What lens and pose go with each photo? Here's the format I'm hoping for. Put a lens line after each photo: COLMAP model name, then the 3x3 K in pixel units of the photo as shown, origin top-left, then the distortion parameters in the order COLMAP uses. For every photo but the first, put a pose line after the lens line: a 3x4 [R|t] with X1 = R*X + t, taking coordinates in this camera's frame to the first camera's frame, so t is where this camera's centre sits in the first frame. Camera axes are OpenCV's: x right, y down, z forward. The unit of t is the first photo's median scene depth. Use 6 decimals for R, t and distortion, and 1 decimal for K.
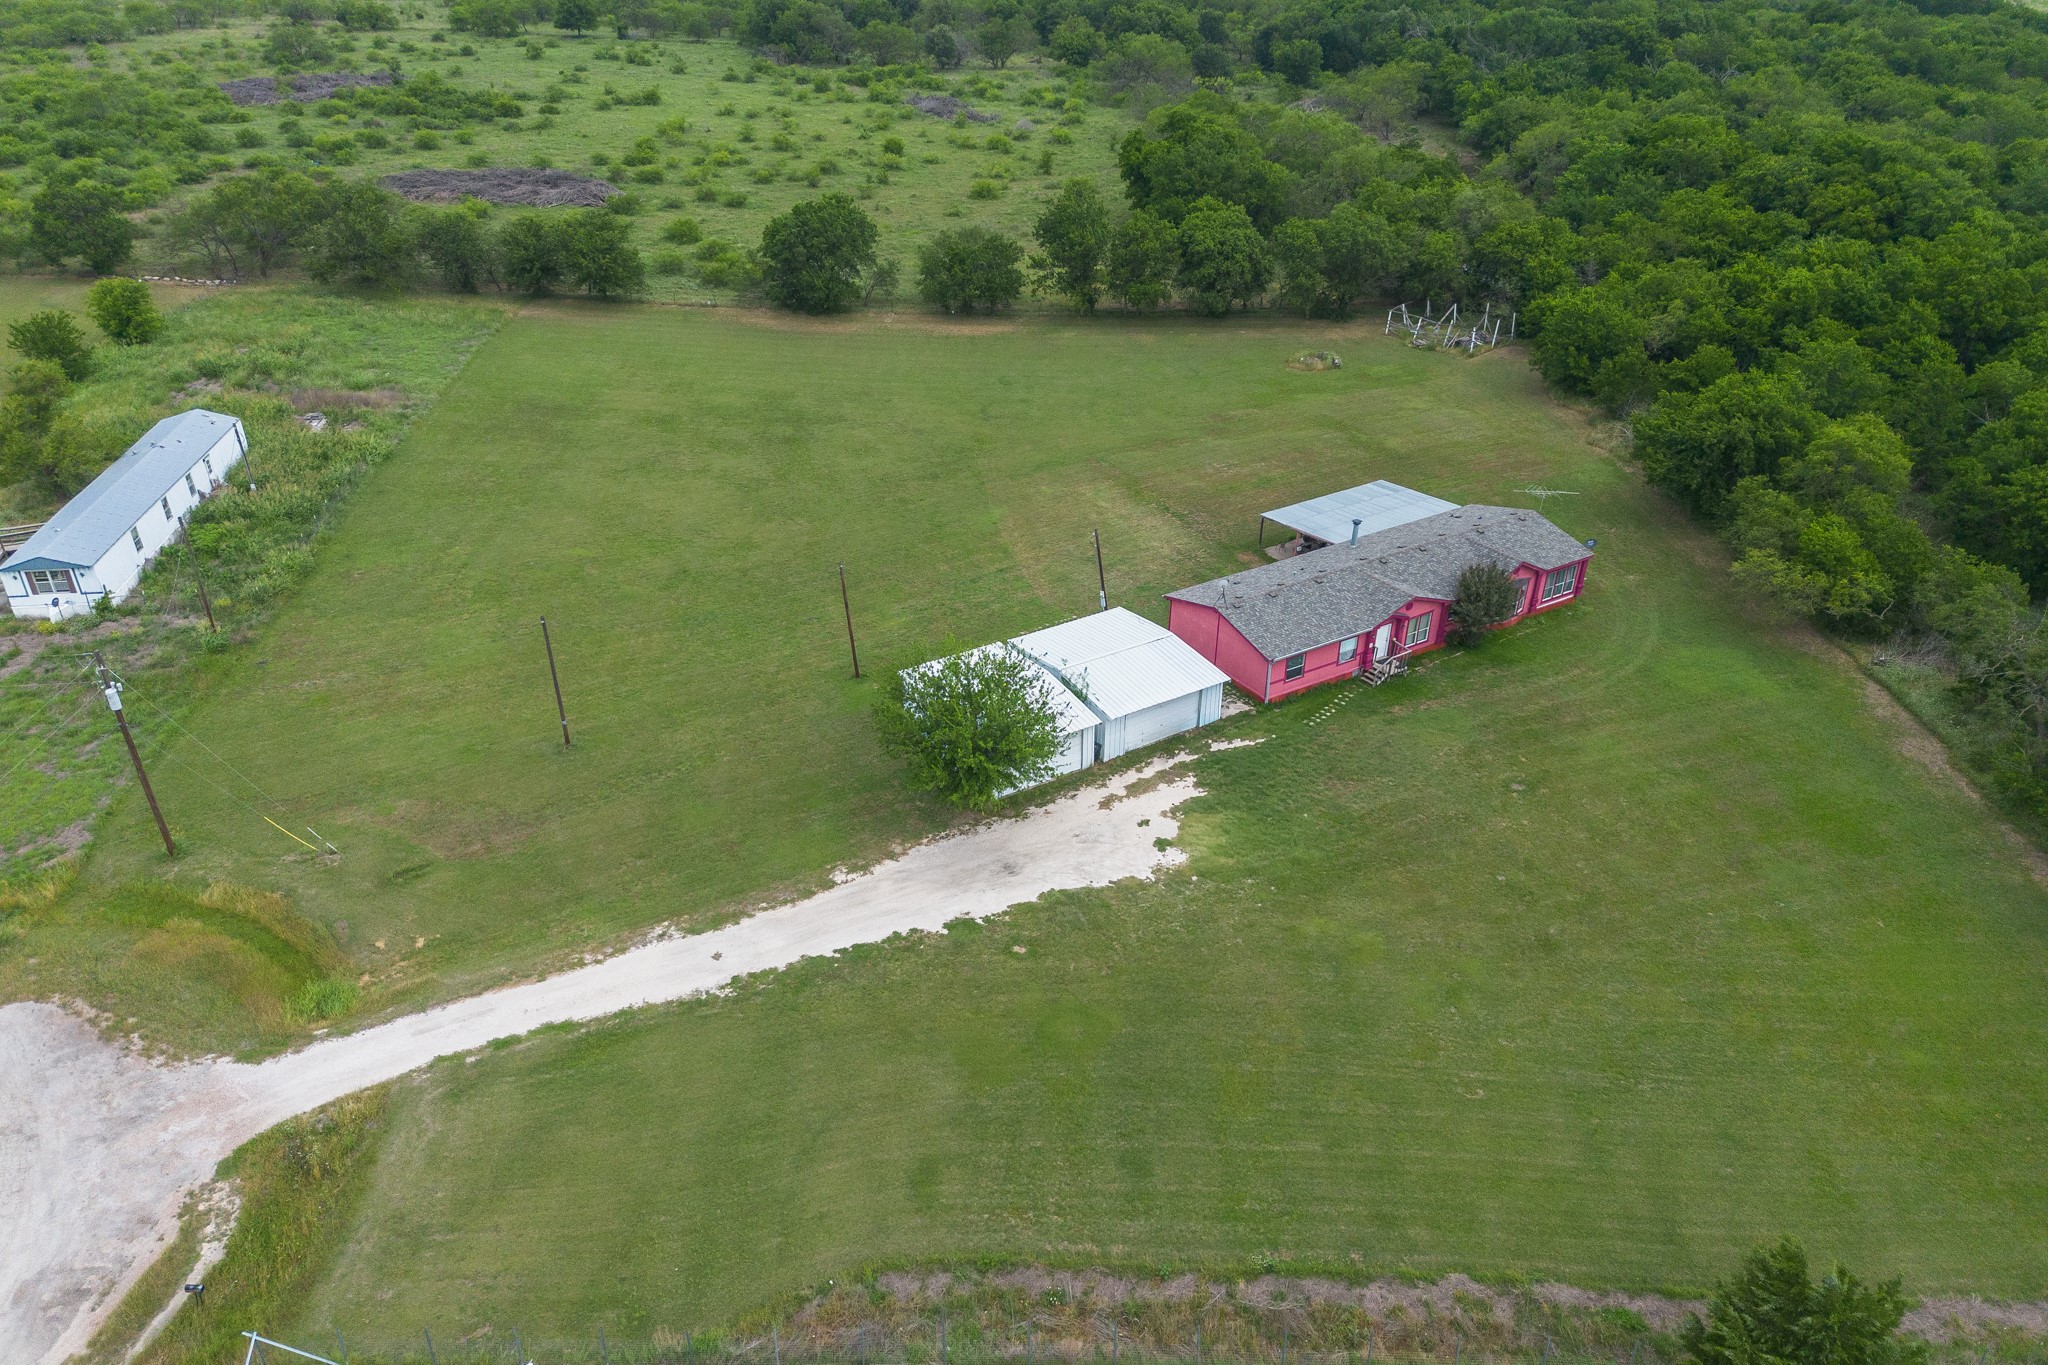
lens RADIAL K [[1379.2, 0, 1040.8], [0, 1379.2, 681.7], [0, 0, 1]] dist [0.331868, -0.341835]
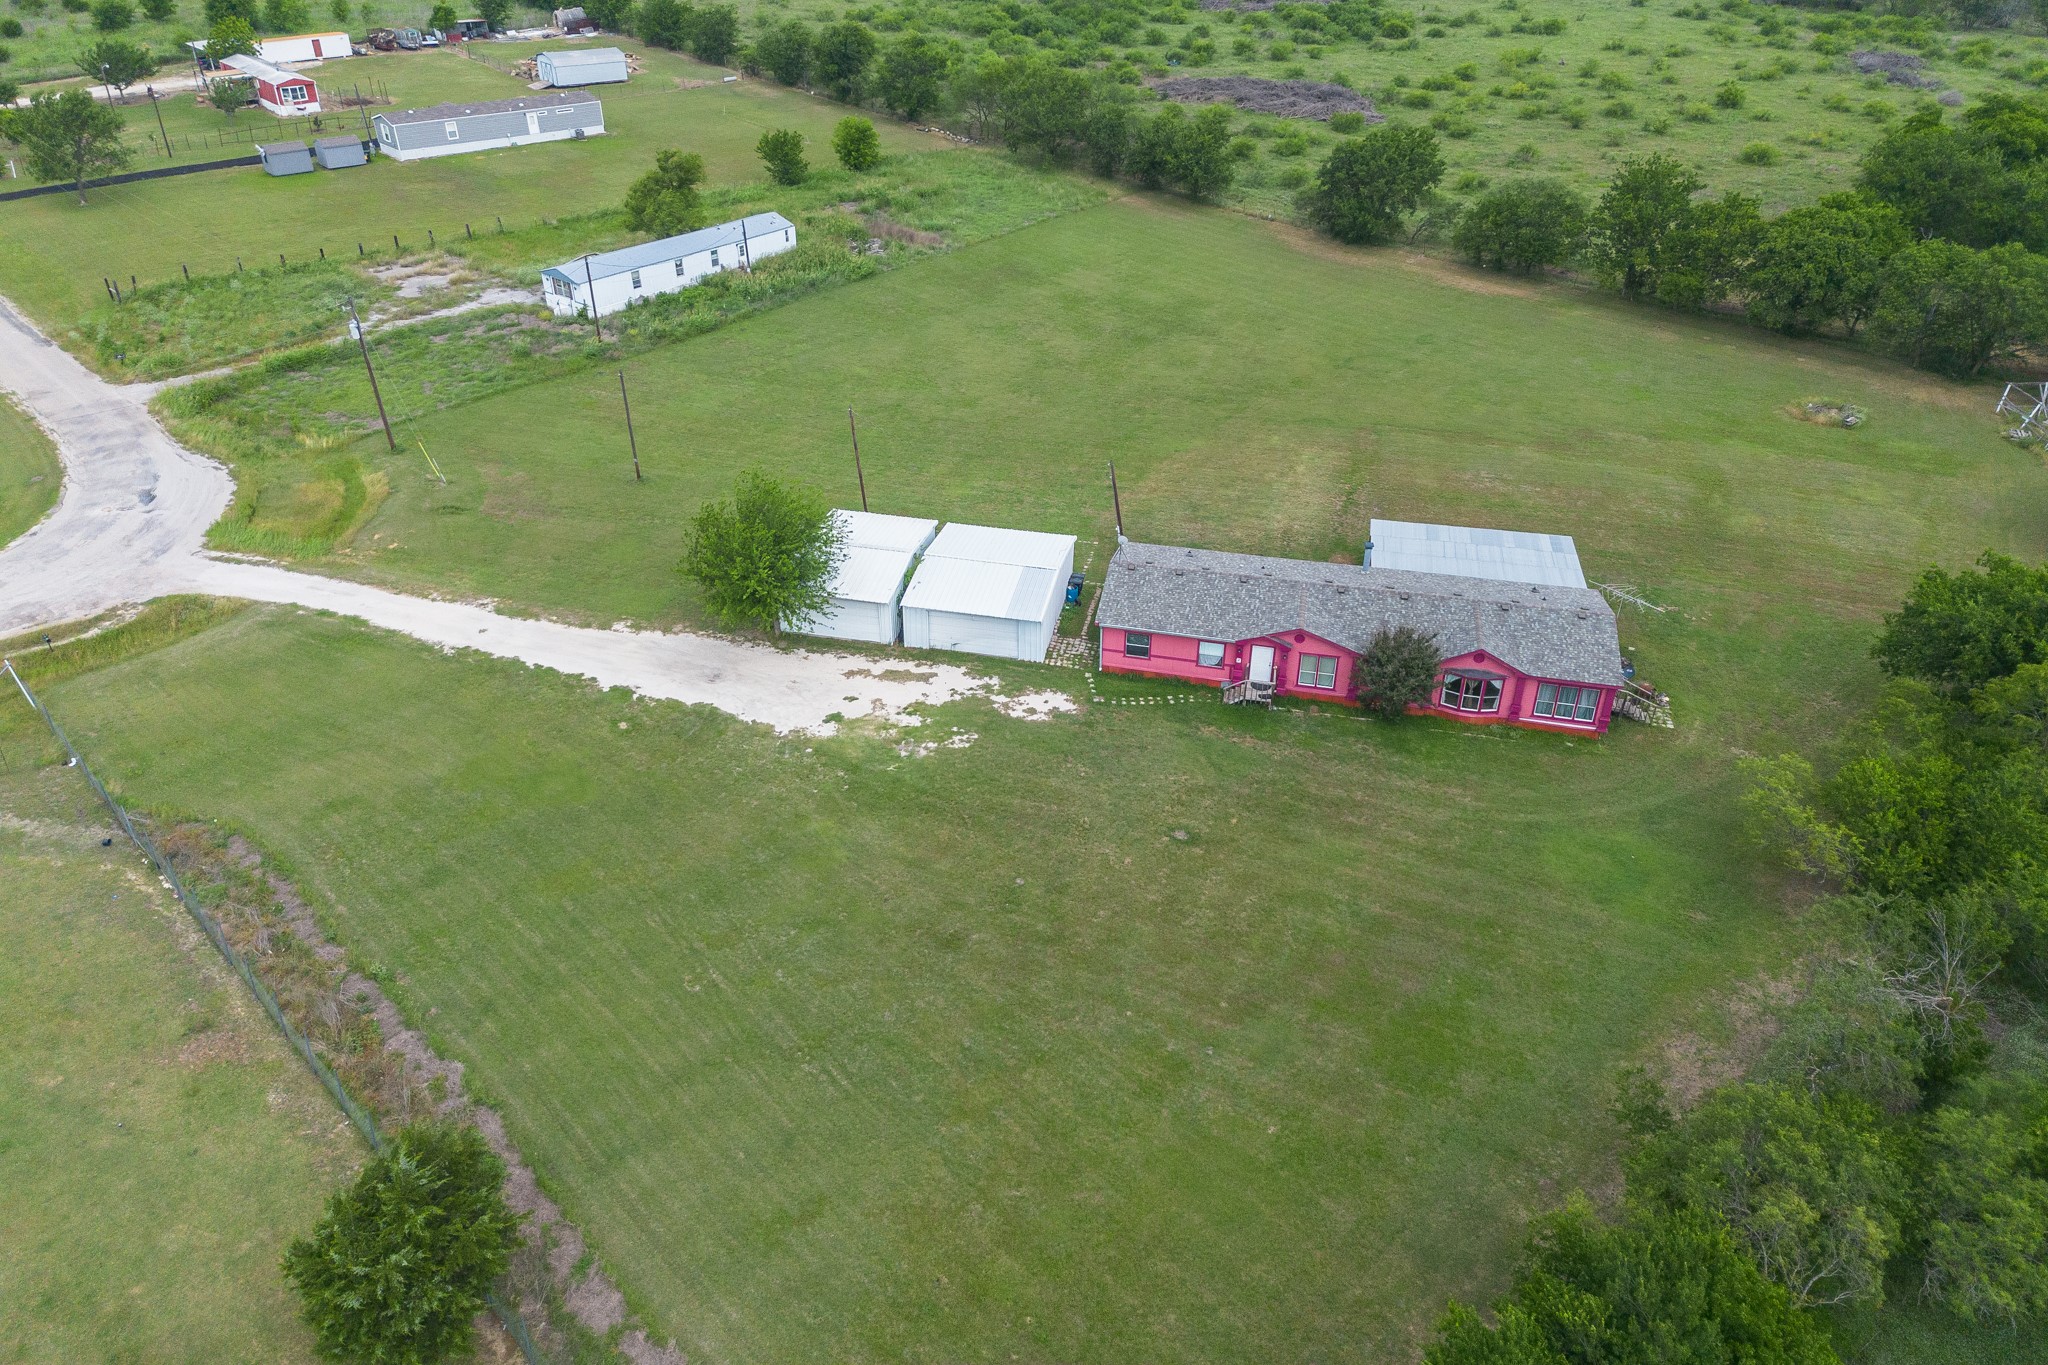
lens RADIAL K [[1384.3, 0, 1028.1], [0, 1384.3, 615.6], [0, 0, 1]] dist [0.324969, -0.344958]
pose [[0.711523, 0.357257, -0.605065, 0.799773], [-0.357013, 0.925478, 0.126616, -0.140356], [0.605209, 0.125925, 0.786044, 0.249175]]
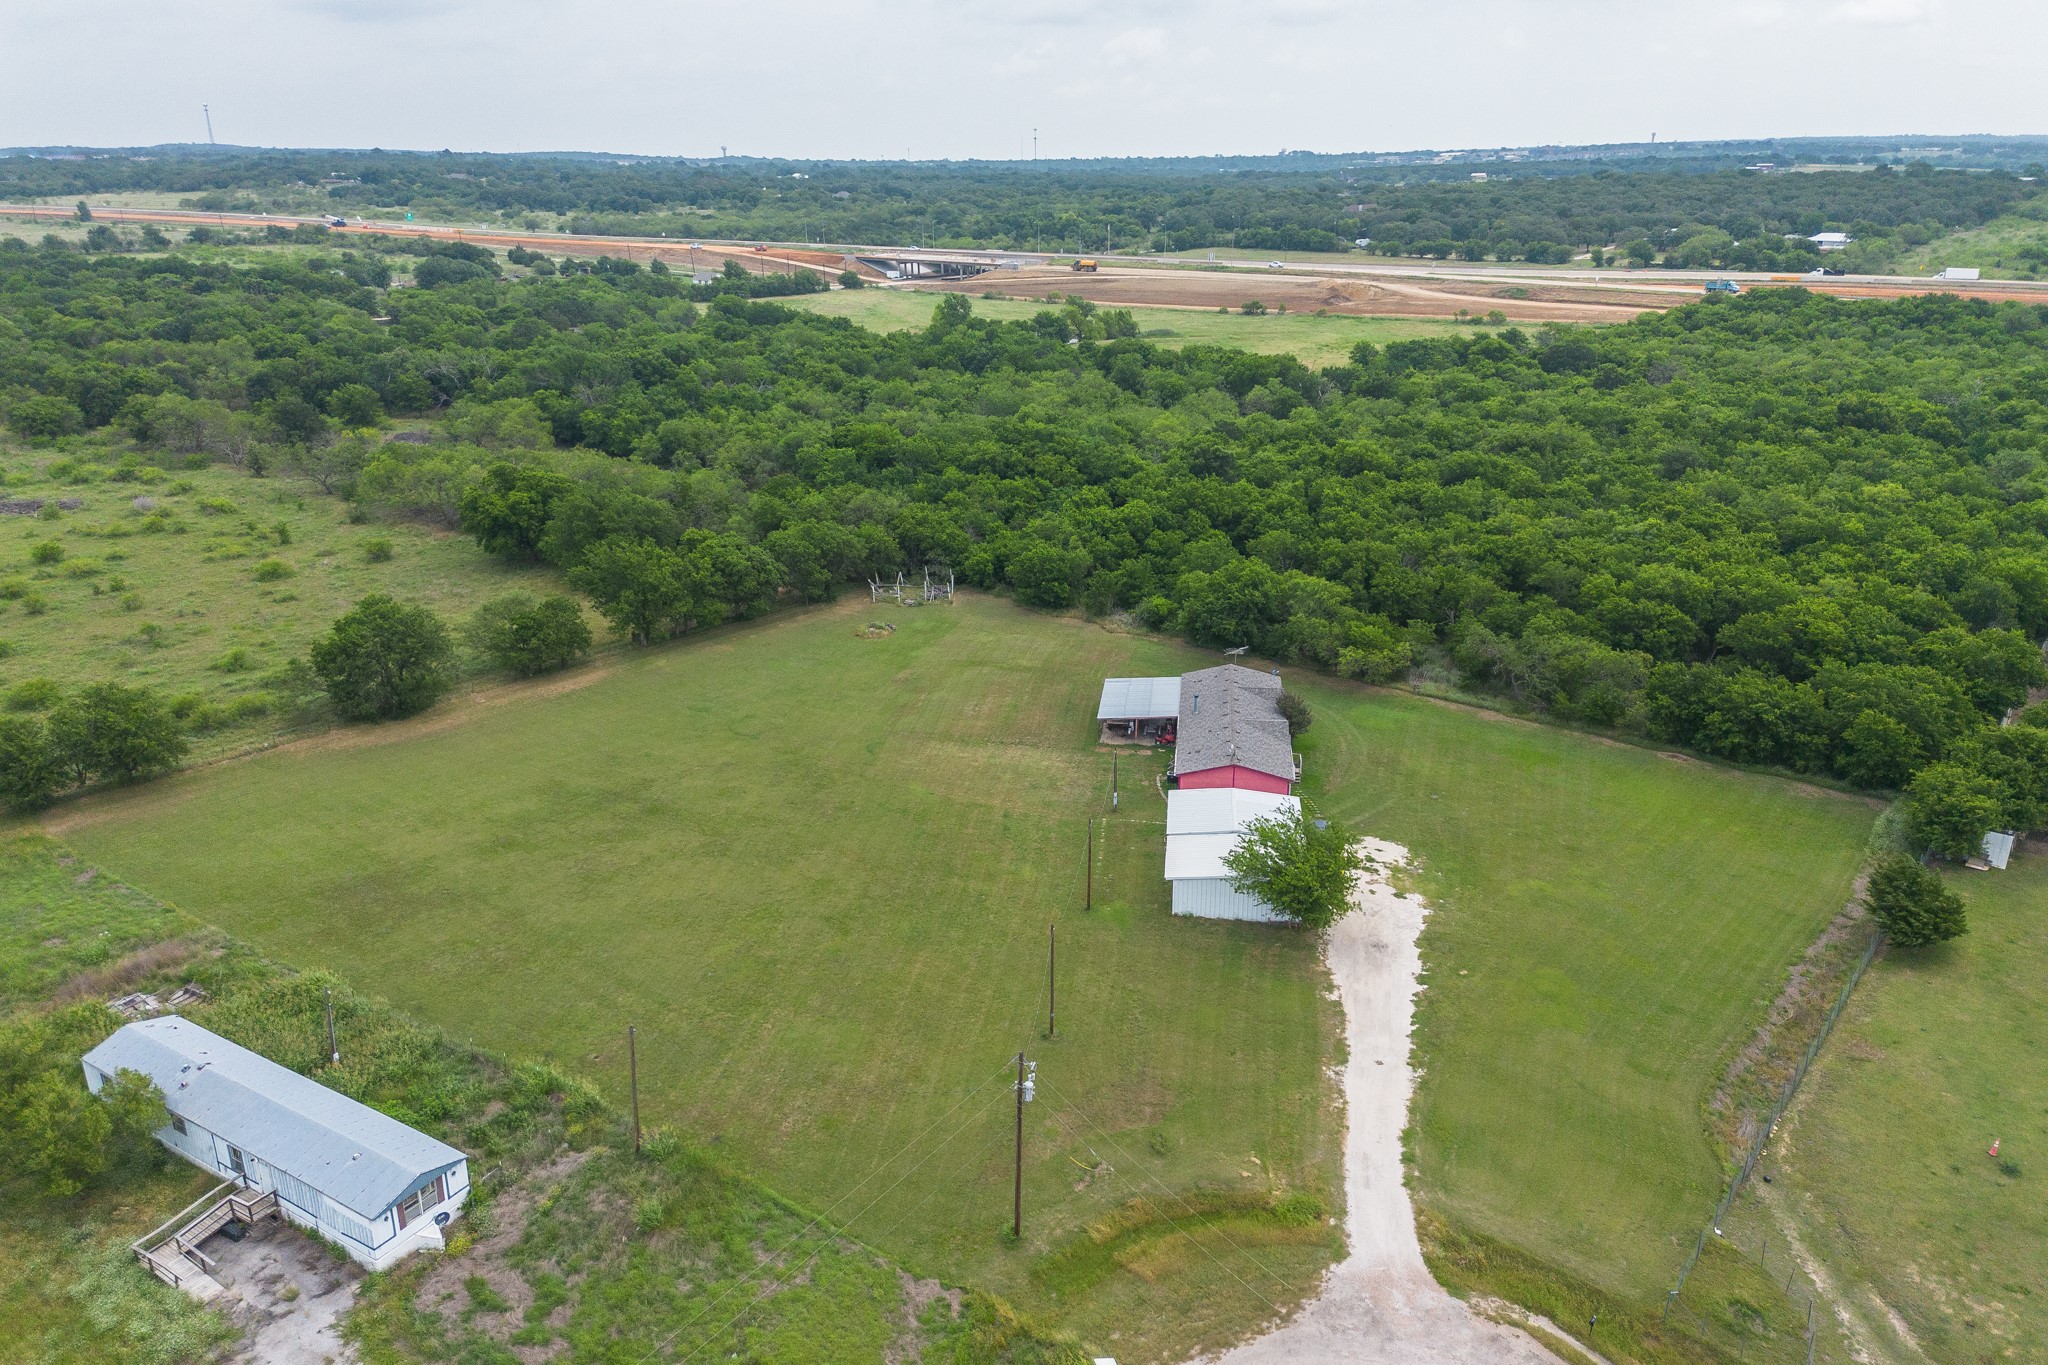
lens RADIAL K [[1350.0, 0, 1039.2], [0, 1350.0, 684.5], [0, 0, 1]] dist [0.284609, -0.274074]
pose [[0.635378, -0.271621, 0.722853, -1.187474], [0.390274, 0.920694, 0.002917, -0.252549], [-0.666319, 0.280257, 0.690996, 0.152872]]
